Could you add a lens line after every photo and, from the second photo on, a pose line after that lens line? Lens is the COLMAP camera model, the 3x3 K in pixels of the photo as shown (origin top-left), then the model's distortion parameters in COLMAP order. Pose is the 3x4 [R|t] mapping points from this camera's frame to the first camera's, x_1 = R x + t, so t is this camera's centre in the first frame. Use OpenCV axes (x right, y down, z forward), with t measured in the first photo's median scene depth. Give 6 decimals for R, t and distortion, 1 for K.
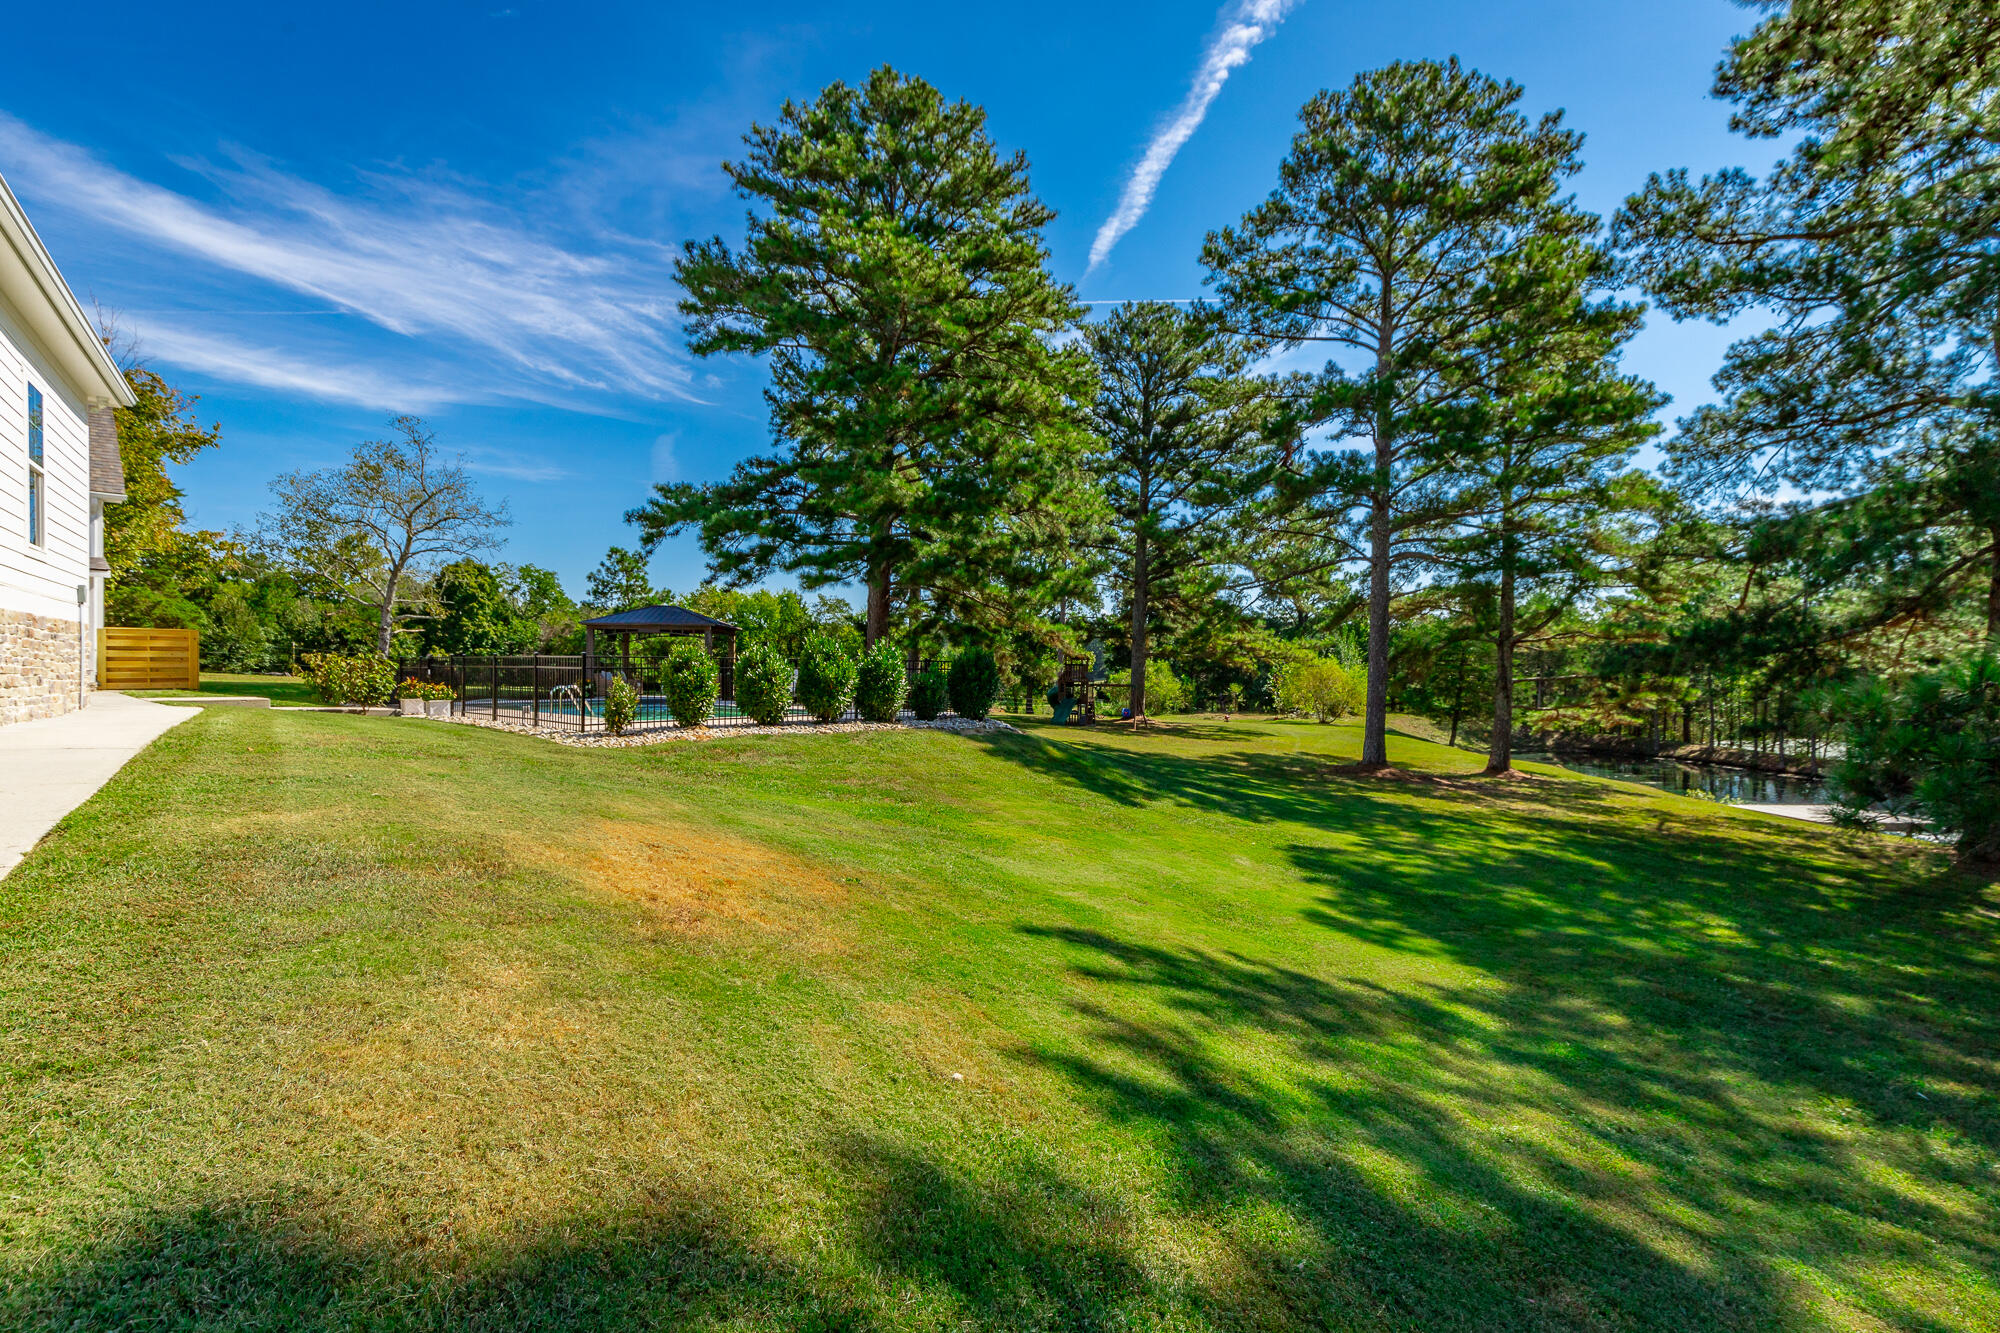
lens RADIAL K [[903.7, 0, 991.6], [0, 903.7, 670.3], [0, 0, 1]] dist [0.003628, 0.000319]
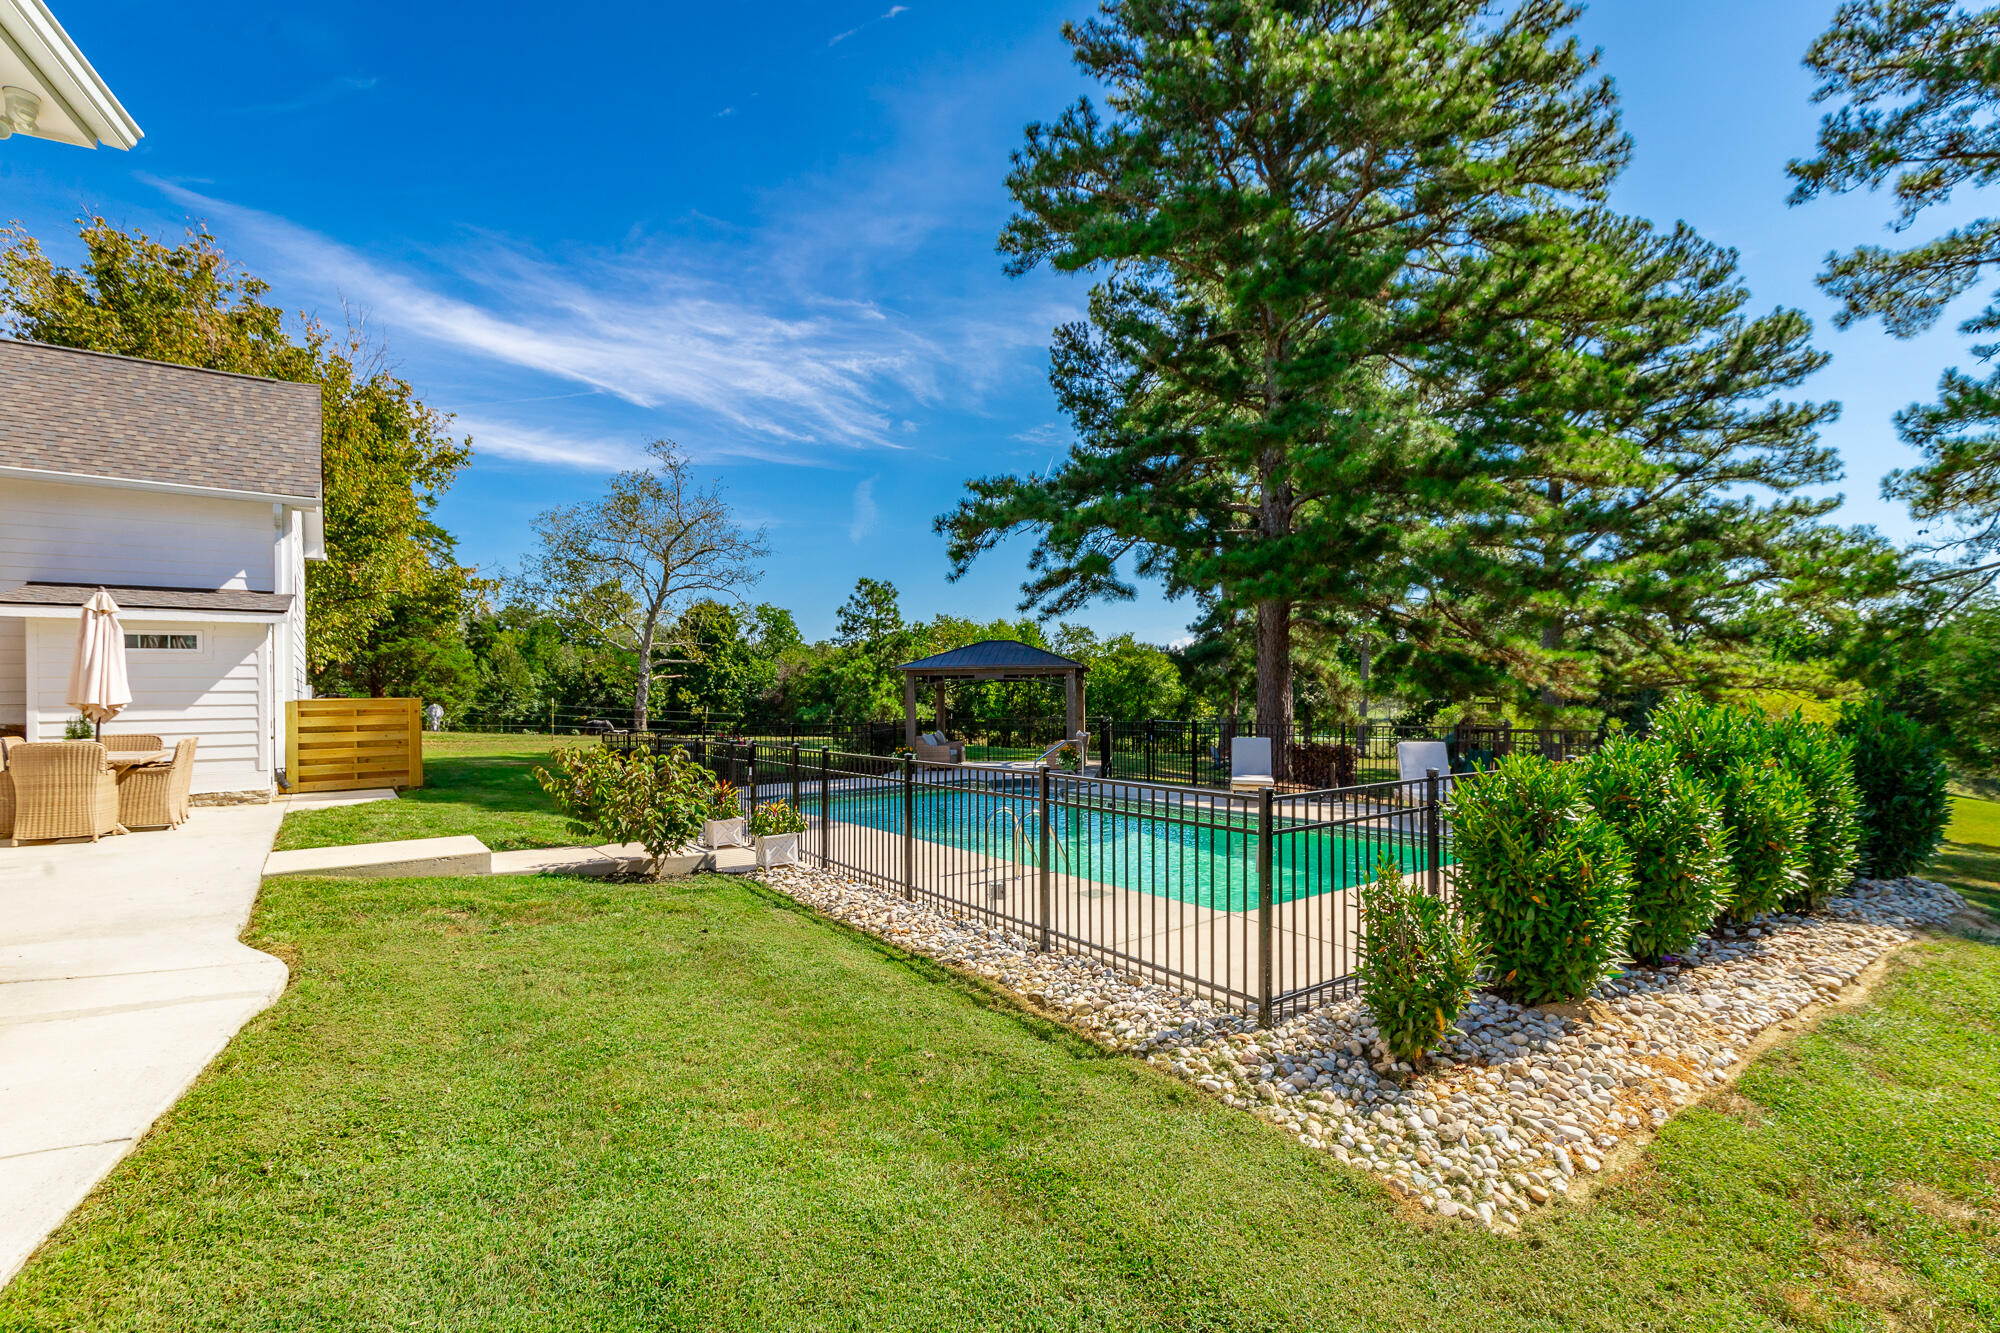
lens RADIAL K [[903.7, 0, 988.8], [0, 903.7, 678.3], [0, 0, 1]] dist [0.003628, 0.000319]
pose [[0.976627, -0.022532, -0.213755, -0.098052], [0.017924, 0.999564, -0.023471, -0.011209], [0.214191, 0.019091, 0.976605, 0.134082]]
